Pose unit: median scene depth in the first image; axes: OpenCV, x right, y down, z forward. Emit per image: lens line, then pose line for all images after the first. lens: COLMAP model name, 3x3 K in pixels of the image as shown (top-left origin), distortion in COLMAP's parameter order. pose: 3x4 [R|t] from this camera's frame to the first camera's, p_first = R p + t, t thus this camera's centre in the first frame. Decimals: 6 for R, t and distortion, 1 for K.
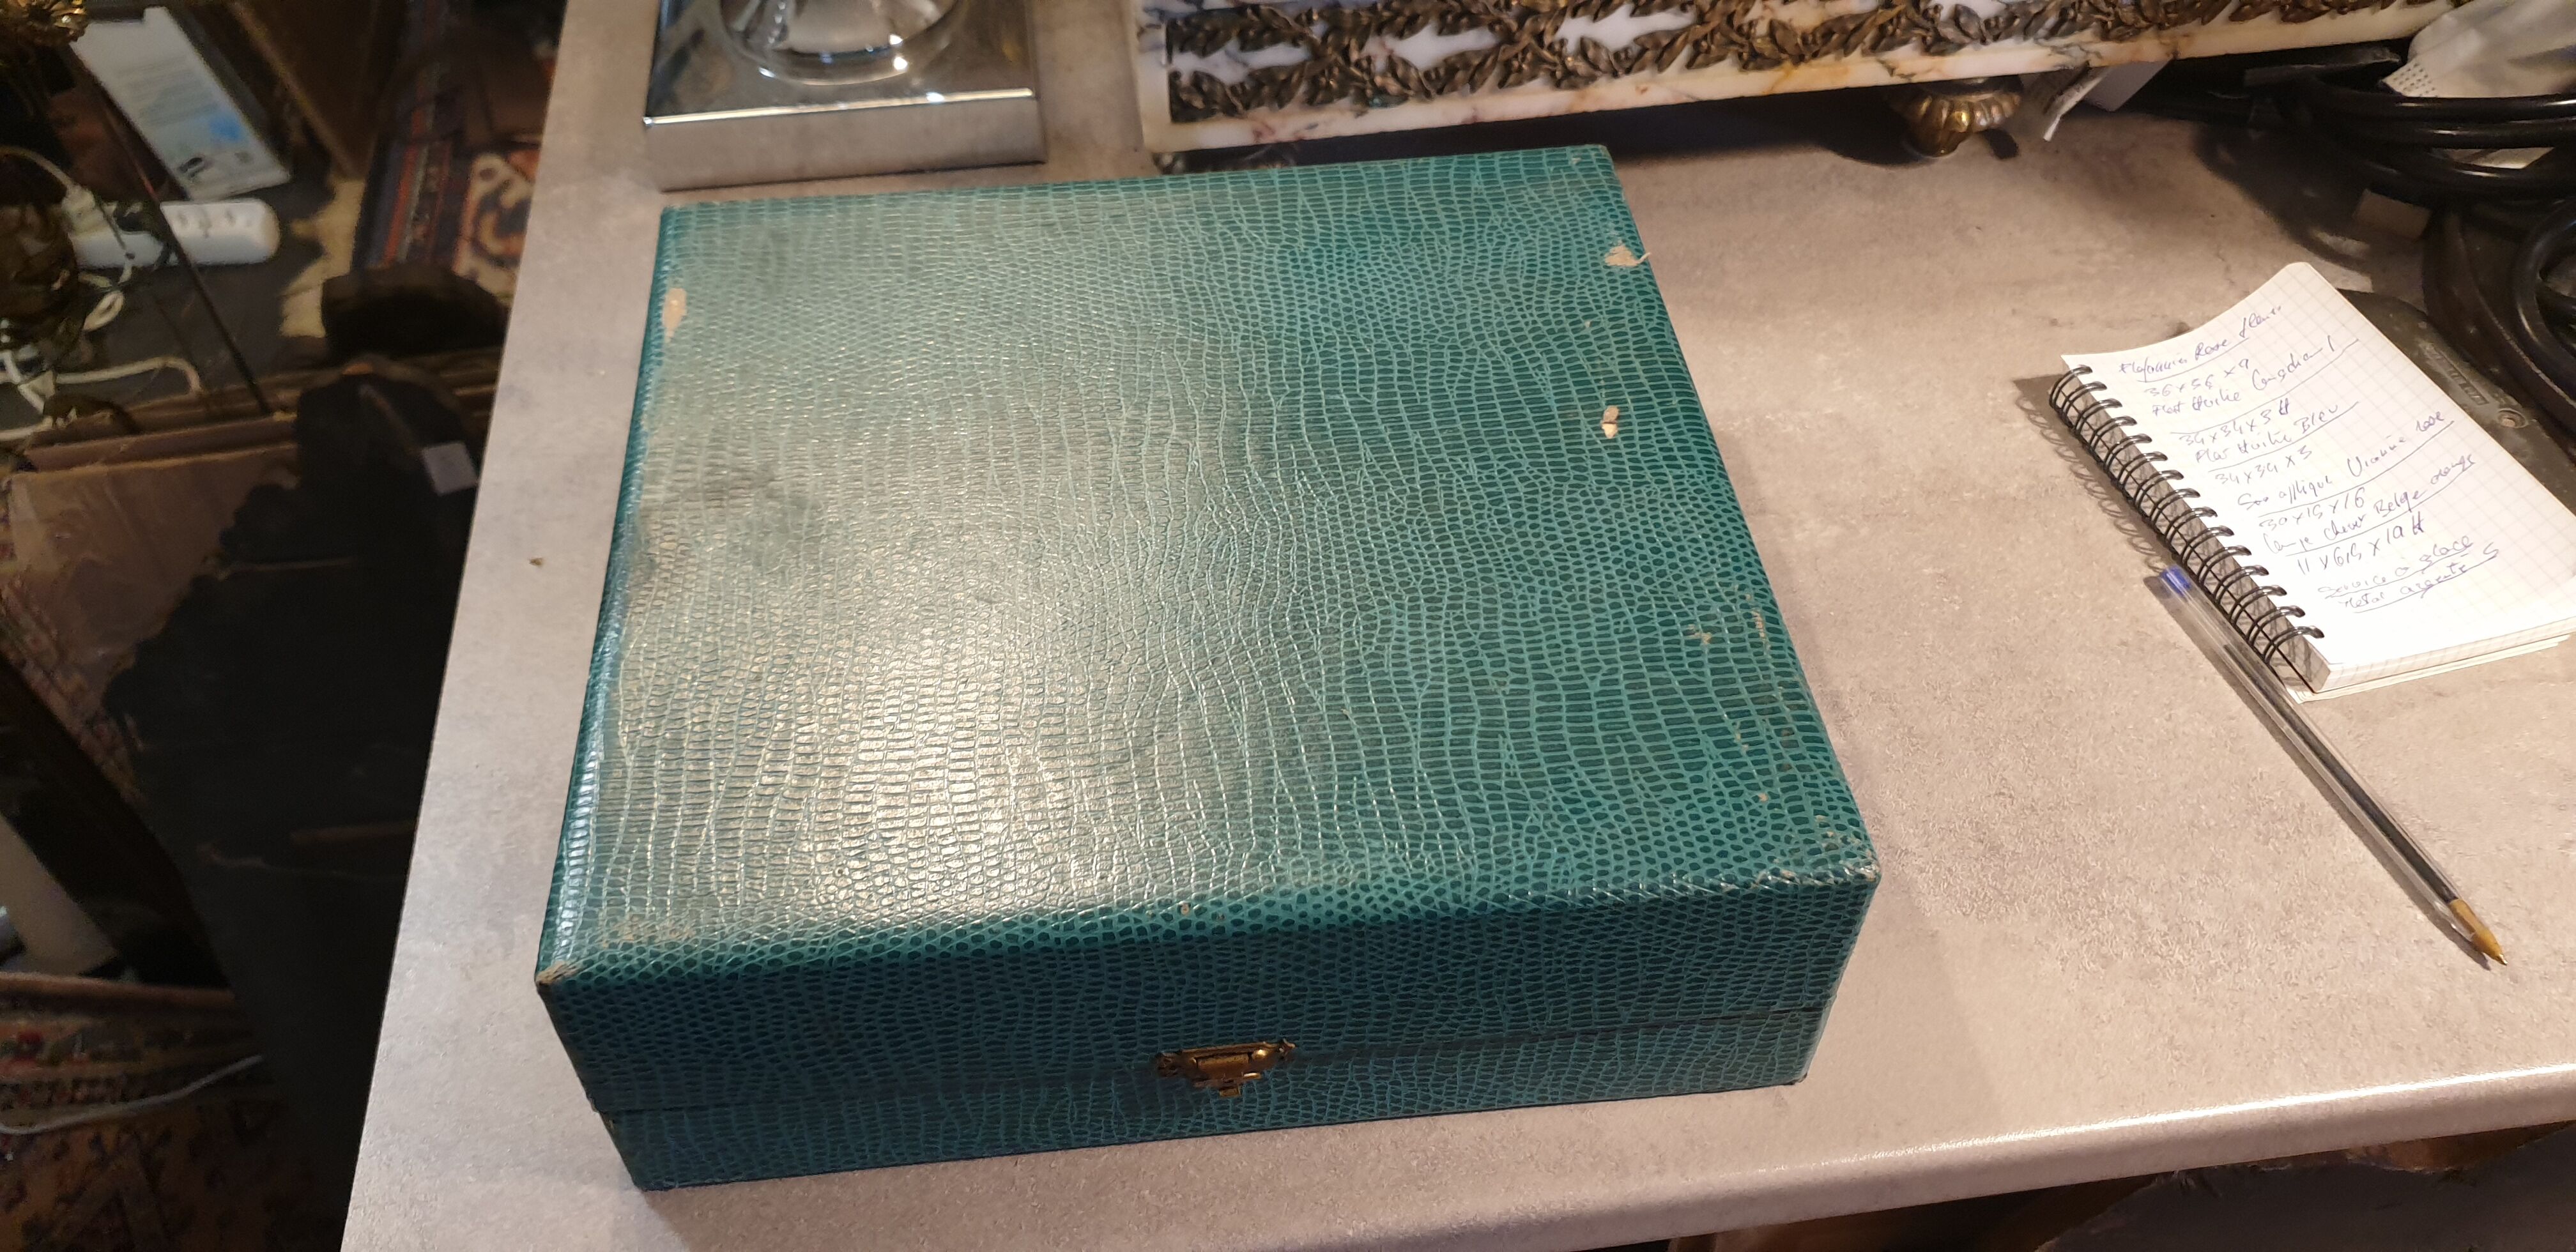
lens RADIAL K [[2174.4, 0, 1298.1], [0, 2174.4, 647.2], [0, 0, 1]] dist [-0.030921, -0.037260]
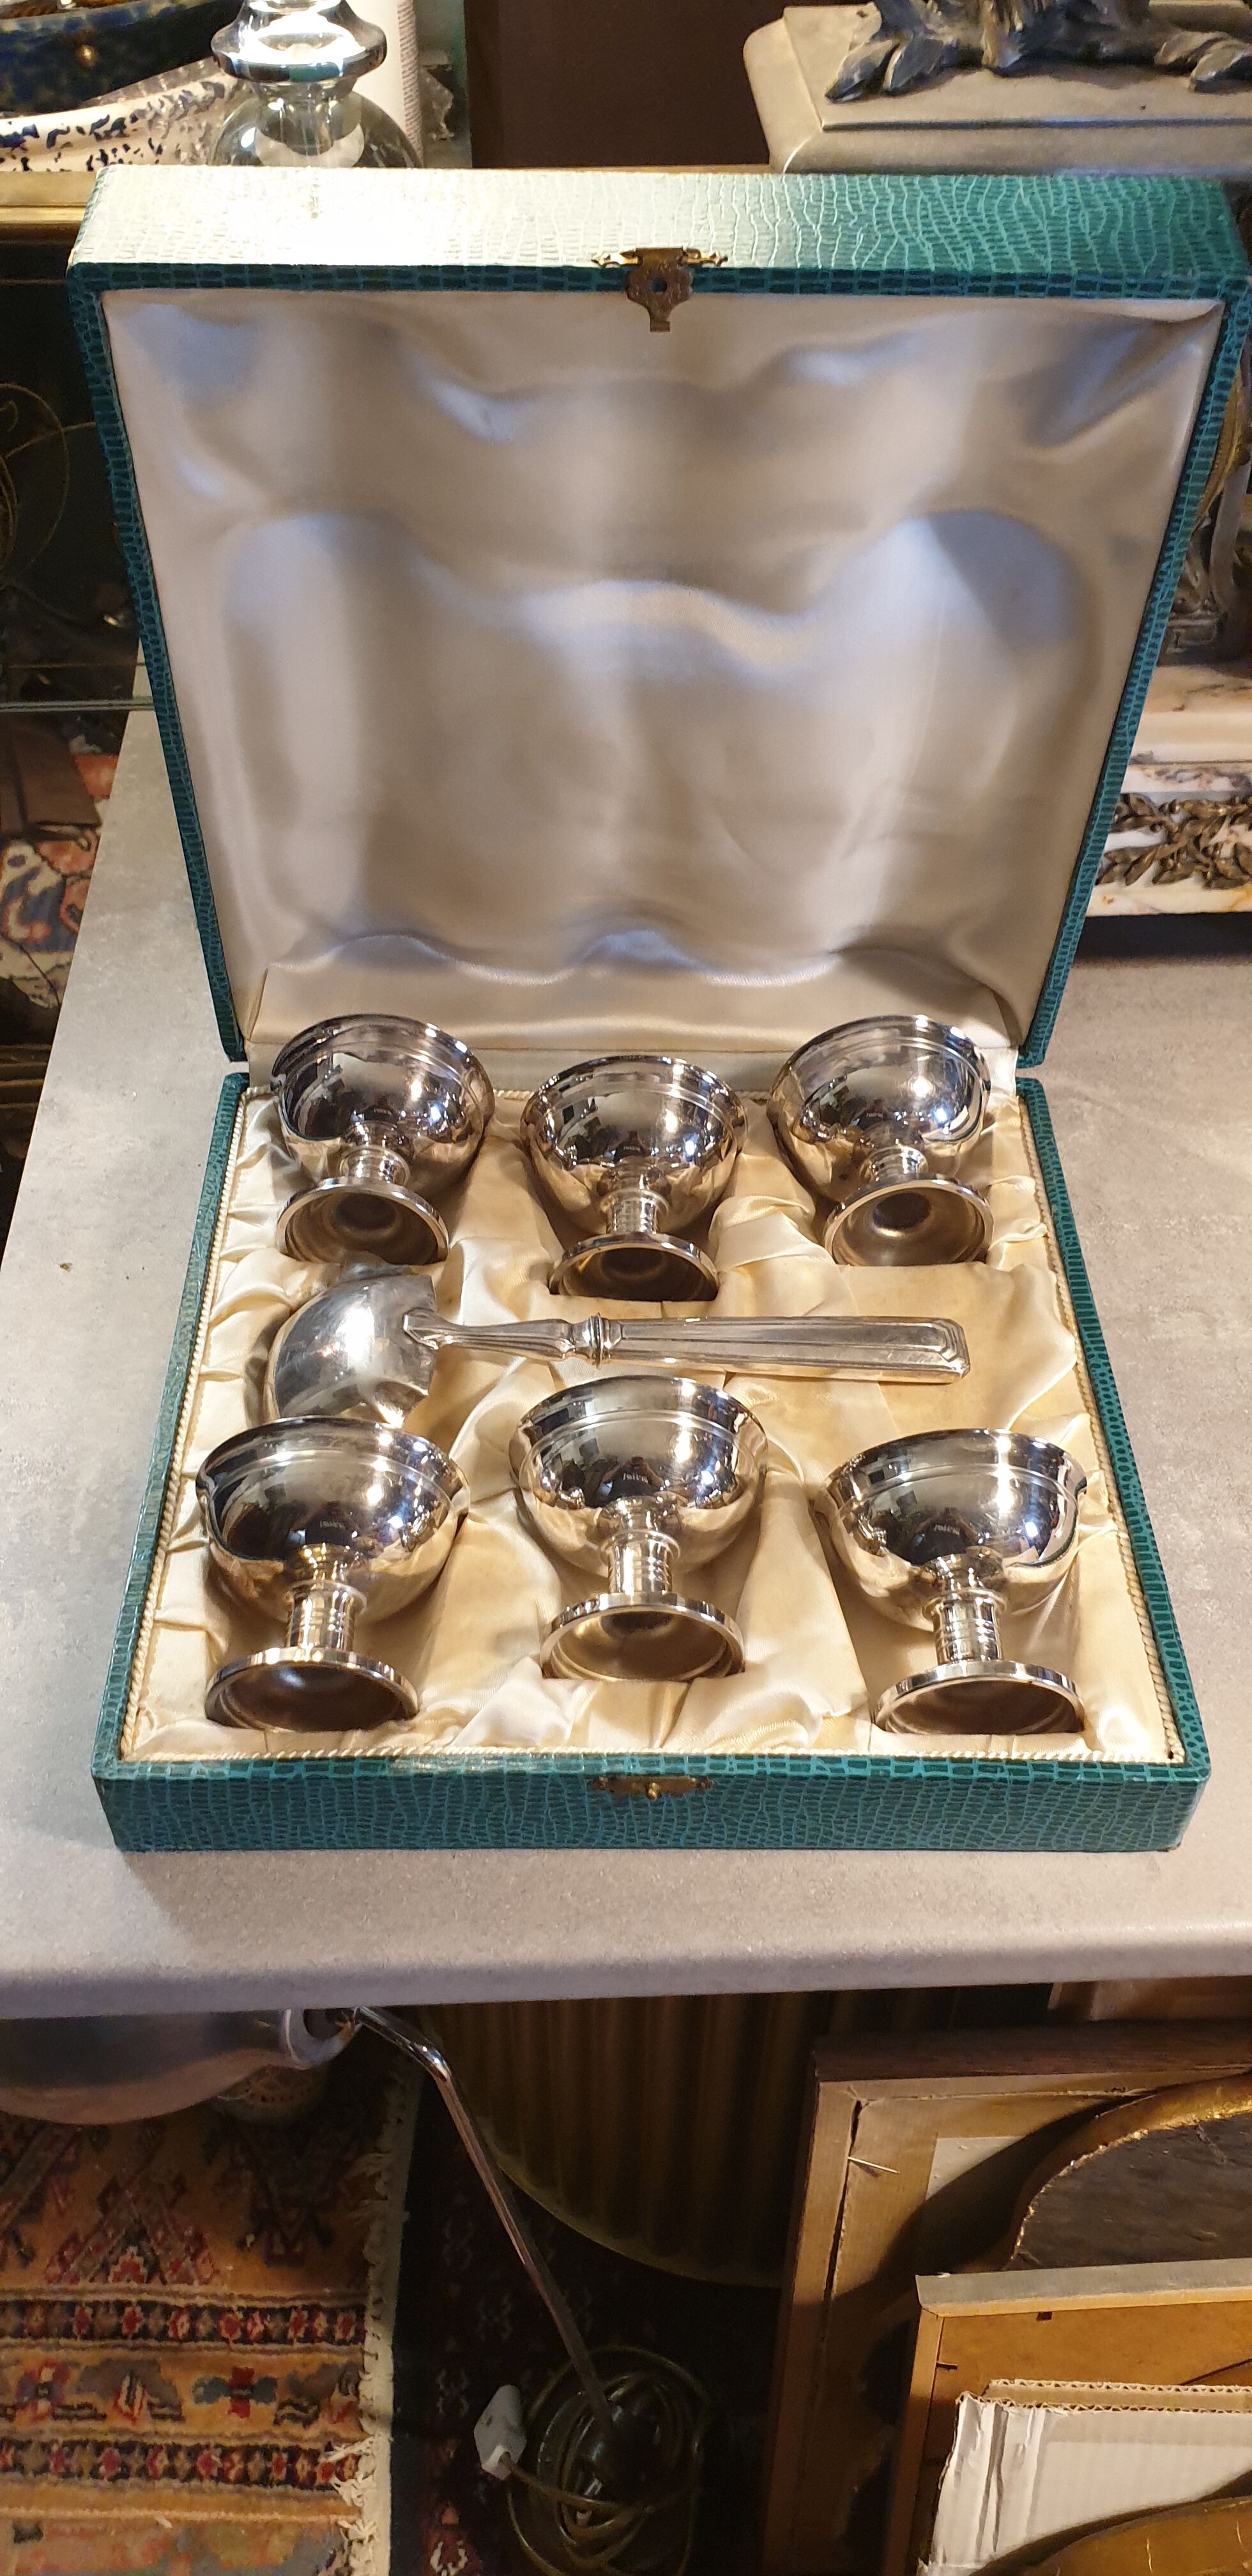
lens RADIAL K [[2174.4, 0, 628.4], [0, 2174.4, 1265.2], [0, 0, 1]] dist [-0.030921, -0.037260]
pose [[0.995059, 0.080868, -0.057595, -0.001681], [-0.082991, 0.995919, -0.035459, -0.030498], [0.054493, 0.040063, 0.997710, -0.109991]]
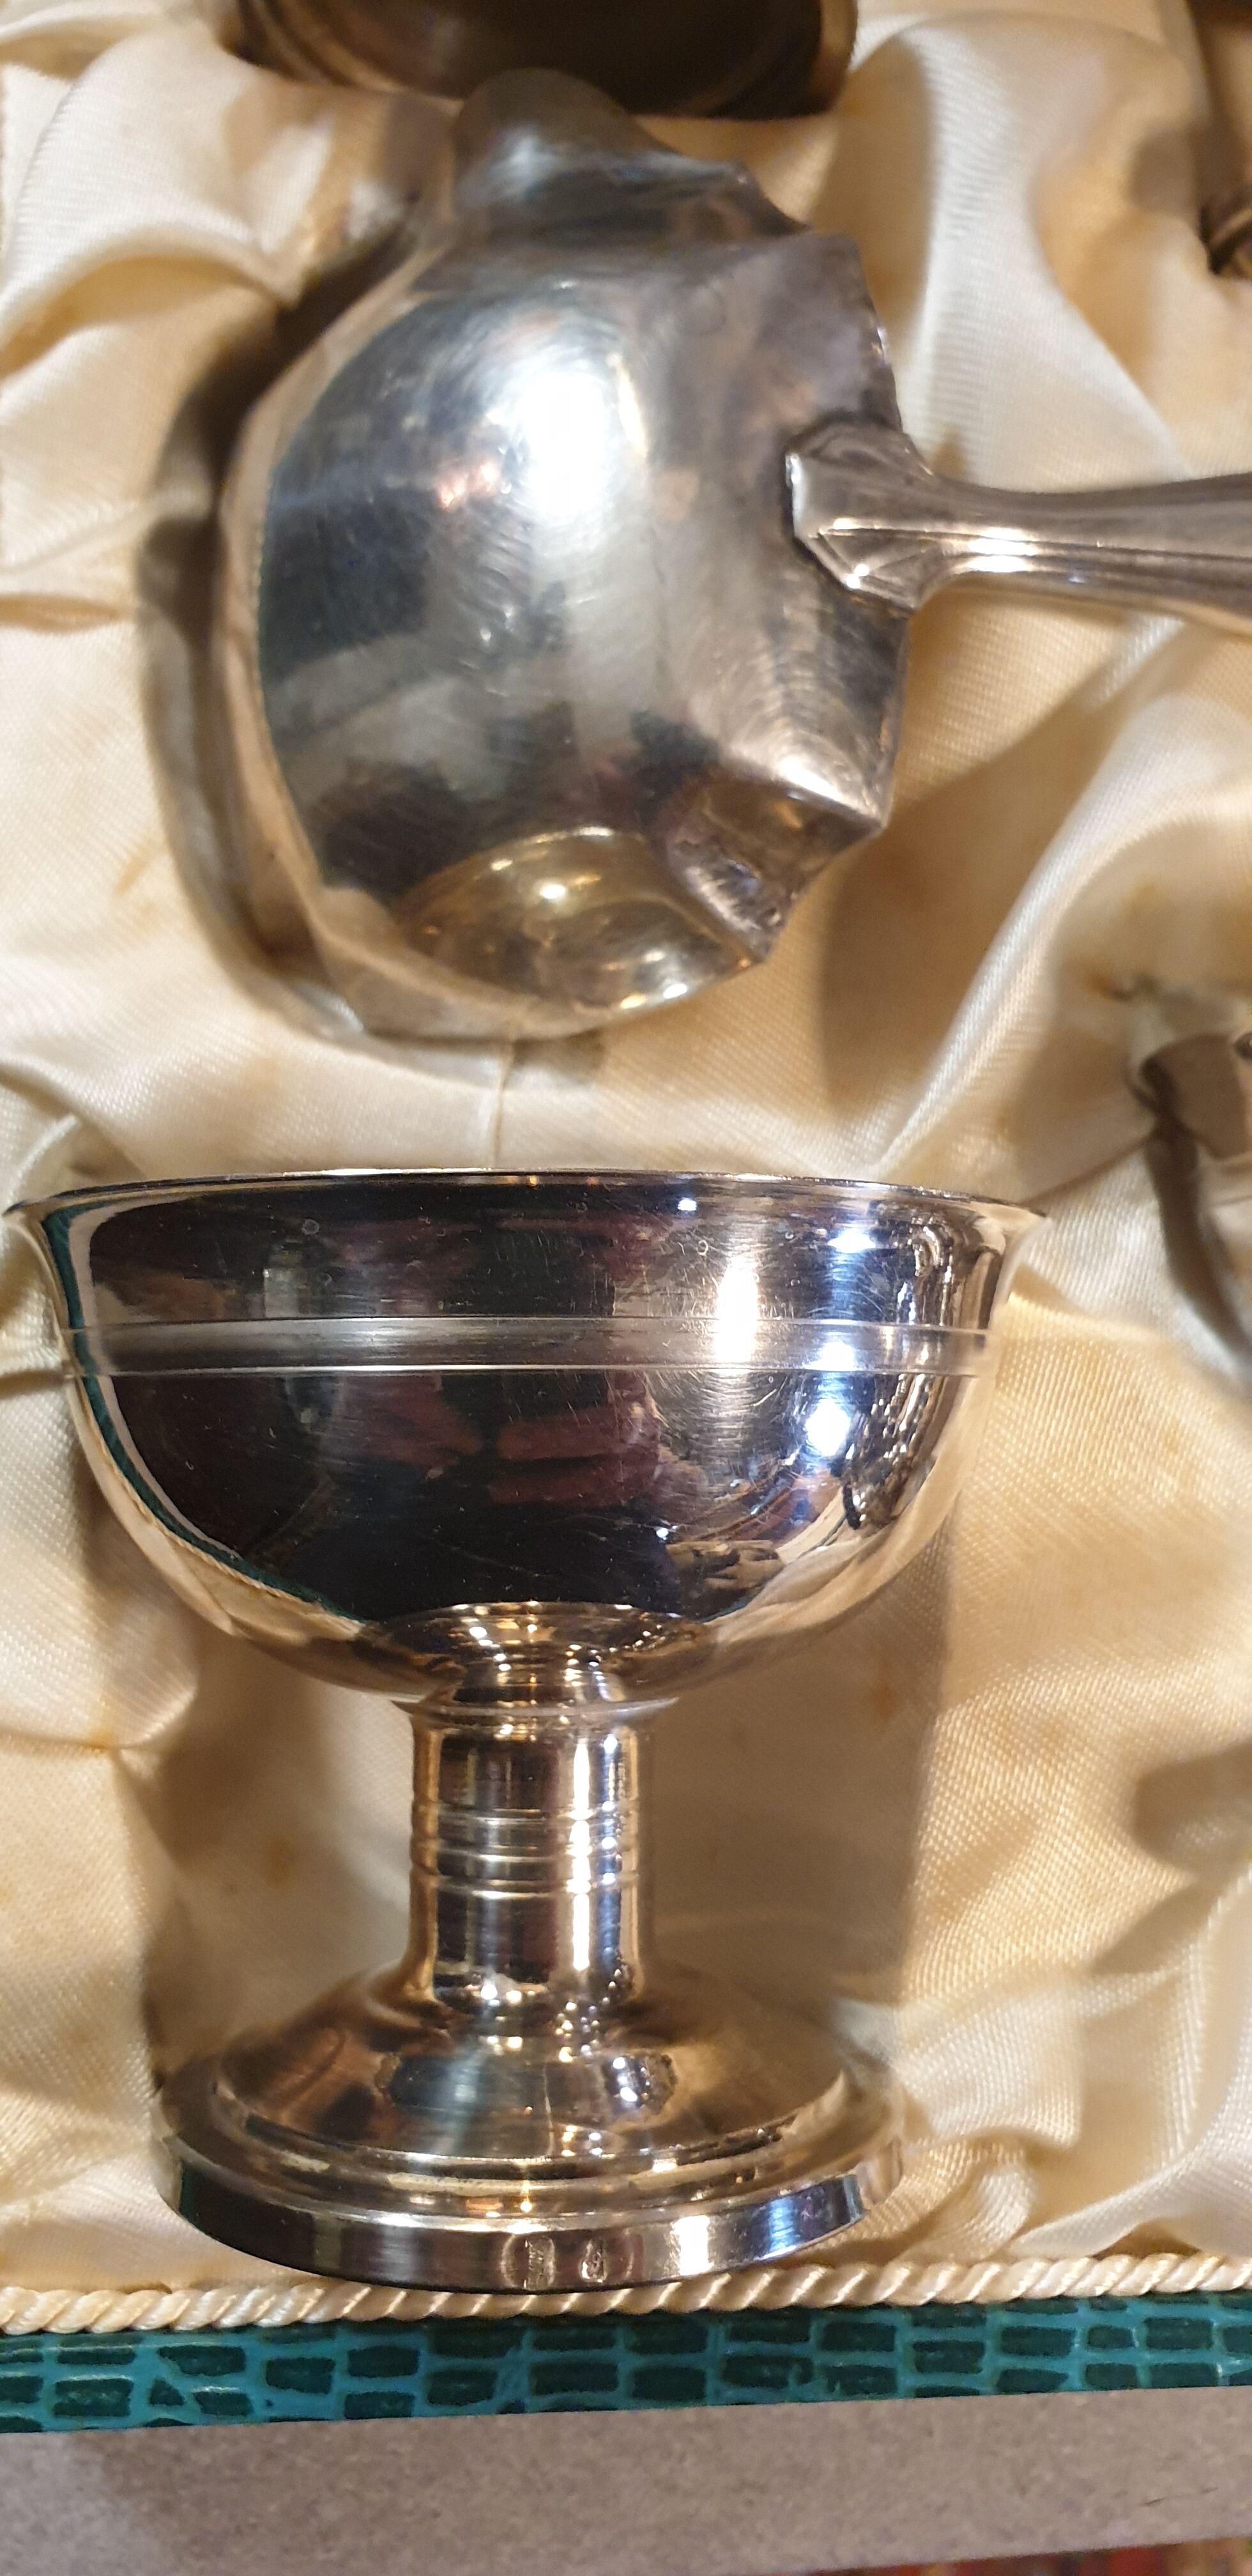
lens RADIAL K [[2174.4, 0, 633.5], [0, 2174.4, 1293.9], [0, 0, 1]] dist [-0.030921, -0.037260]
pose [[0.992167, 0.104761, 0.068041, -0.216273], [-0.124870, 0.816606, 0.563527, -0.102321], [0.003473, -0.567609, 0.823291, 0.760016]]
